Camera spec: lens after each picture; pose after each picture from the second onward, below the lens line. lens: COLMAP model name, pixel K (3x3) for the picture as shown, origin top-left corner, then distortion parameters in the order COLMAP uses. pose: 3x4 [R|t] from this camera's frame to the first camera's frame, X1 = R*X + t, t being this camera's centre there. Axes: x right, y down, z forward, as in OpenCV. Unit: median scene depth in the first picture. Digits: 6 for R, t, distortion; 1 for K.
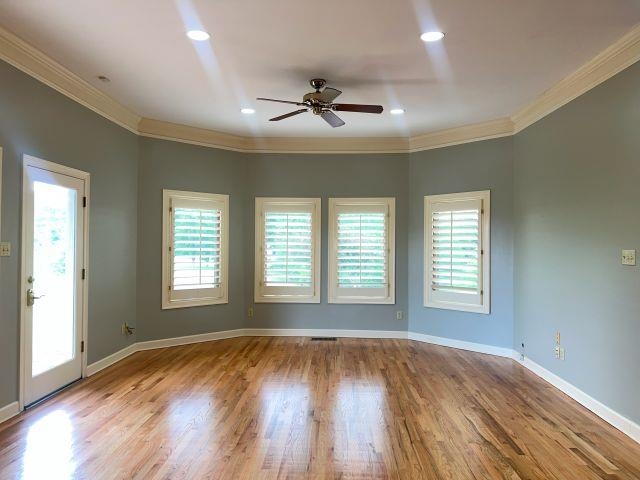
lens RADIAL K [[481.3, 0, 322.3], [0, 481.3, 240.7], [0, 0, 1]] dist [0.058089, -0.066672]
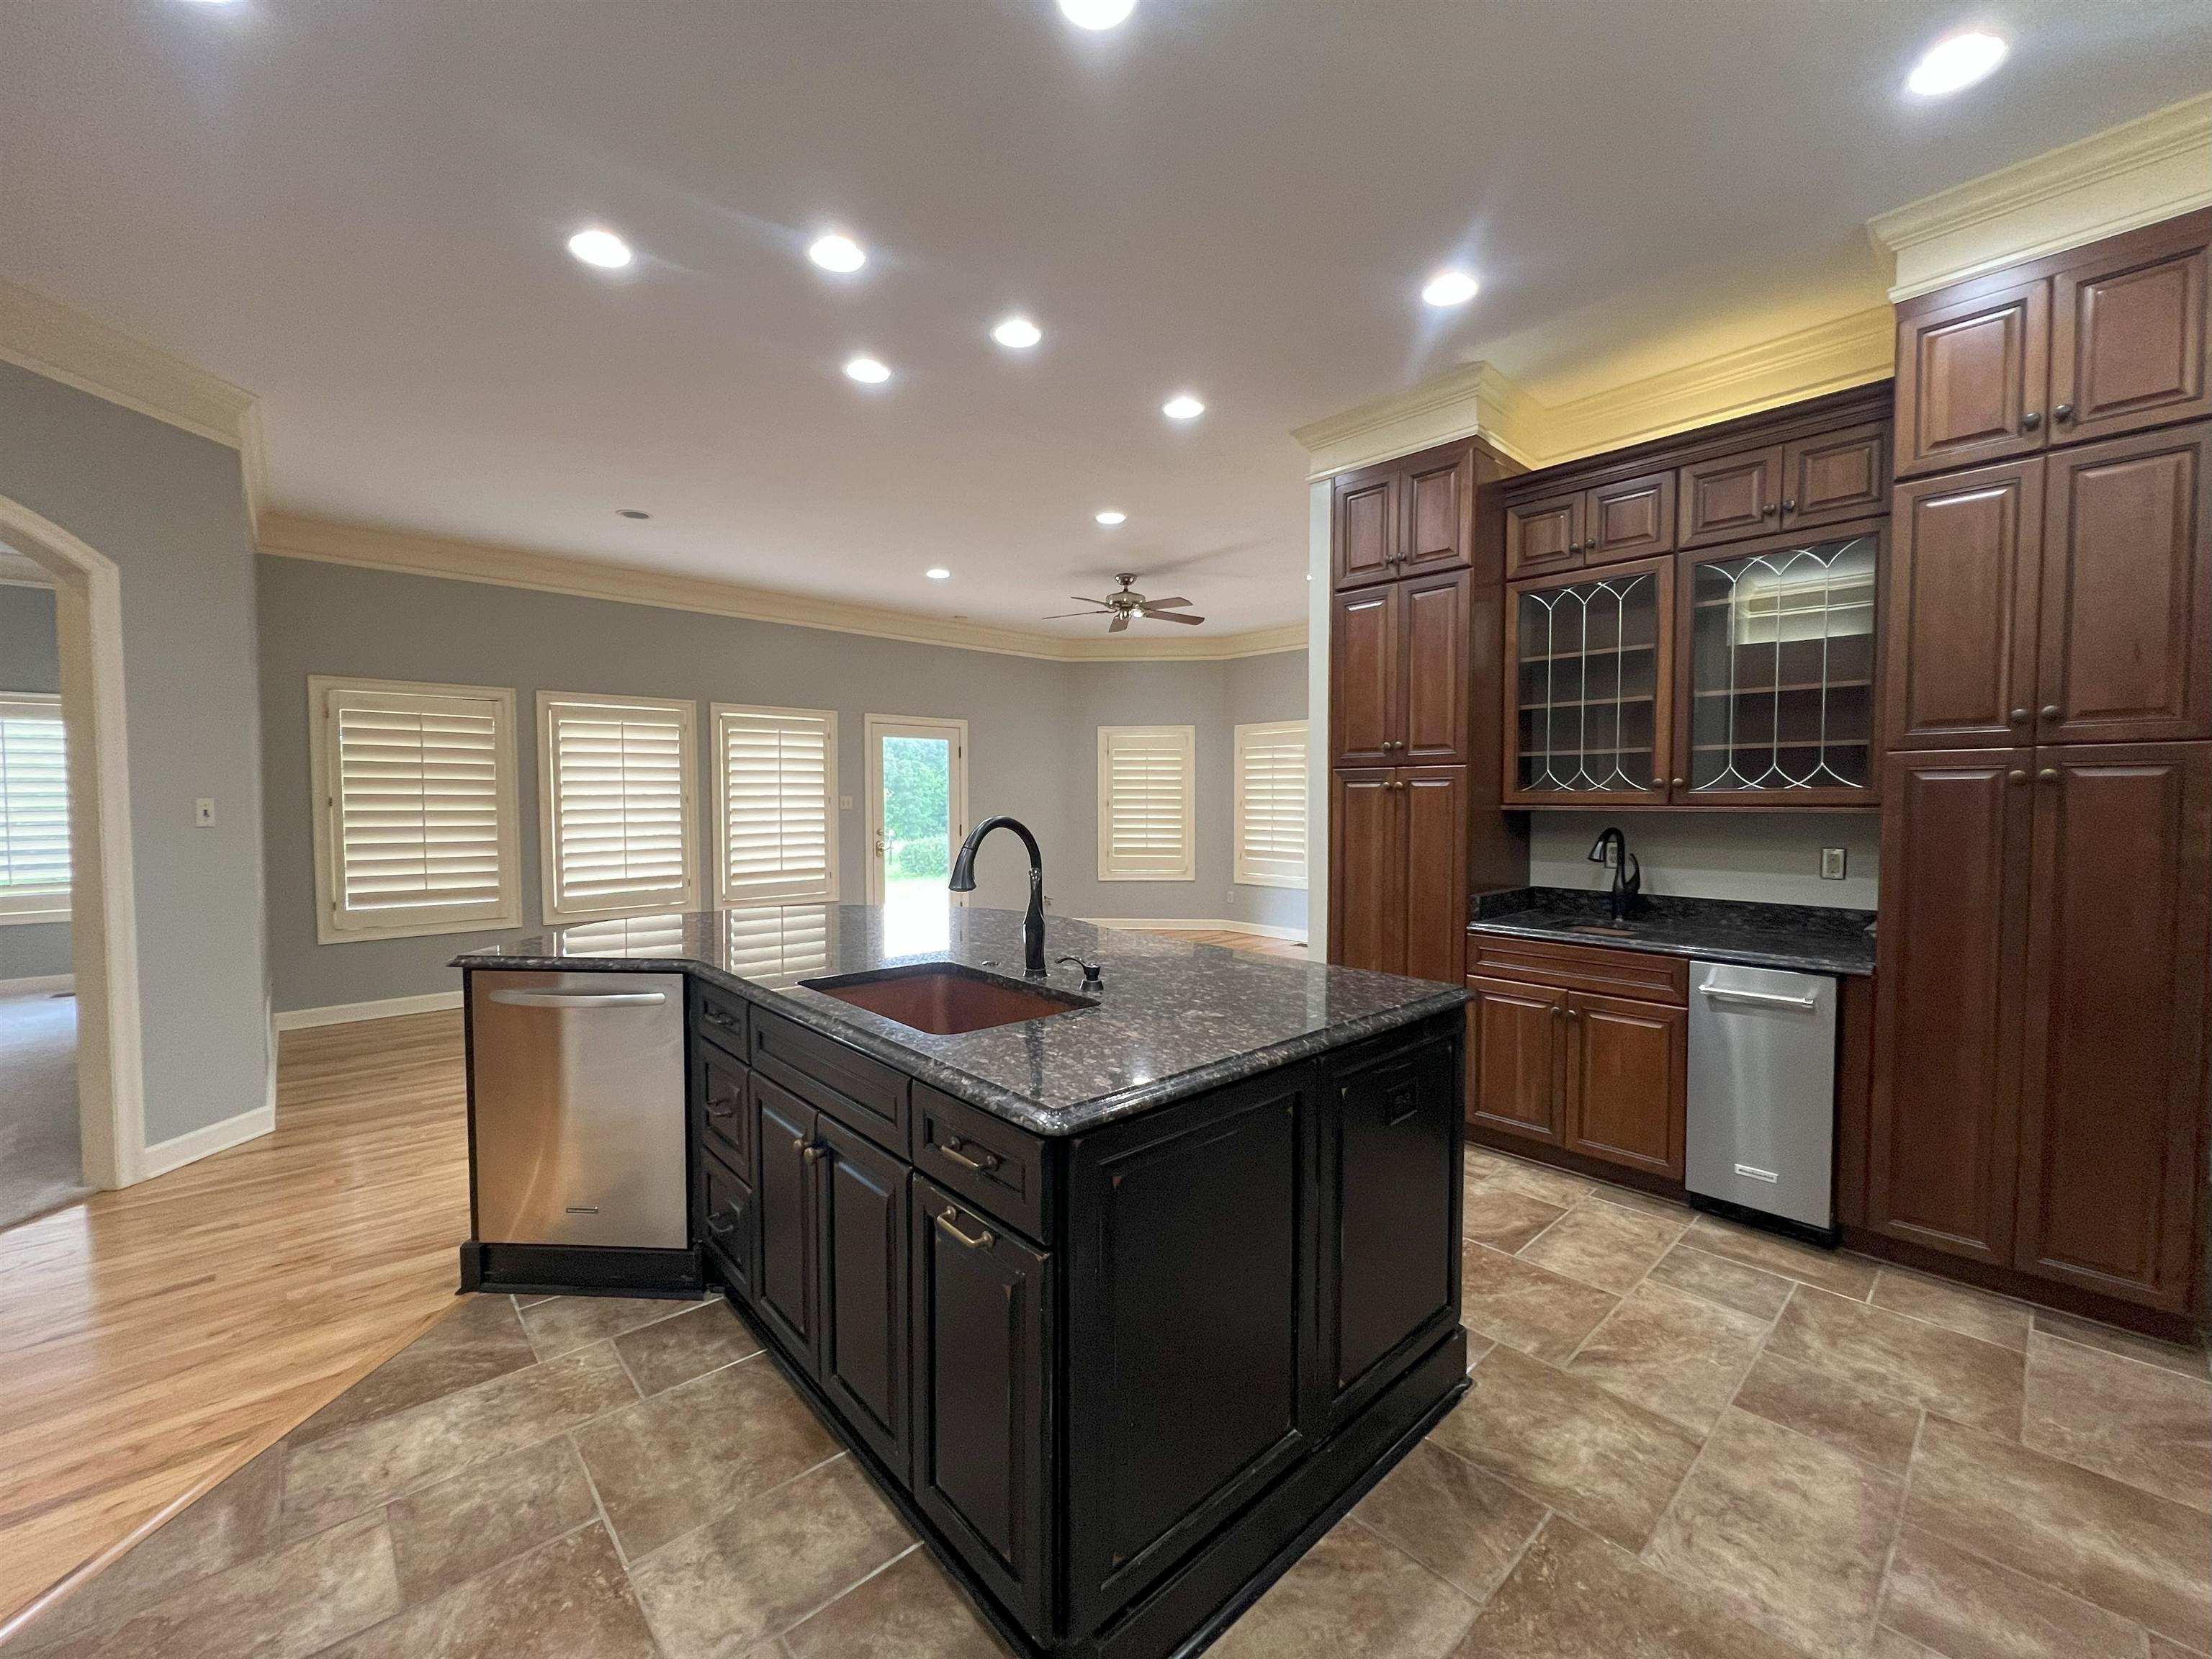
lens RADIAL K [[896.6, 0, 1098.3], [0, 896.6, 826.7], [0, 0, 1]] dist [-0.001113, 0.000286]
pose [[0.694185, 0.012380, -0.719690, 0.700000], [0.012435, 0.999497, 0.029187, 0.011402], [0.719689, -0.029211, 0.693682, -0.000579]]
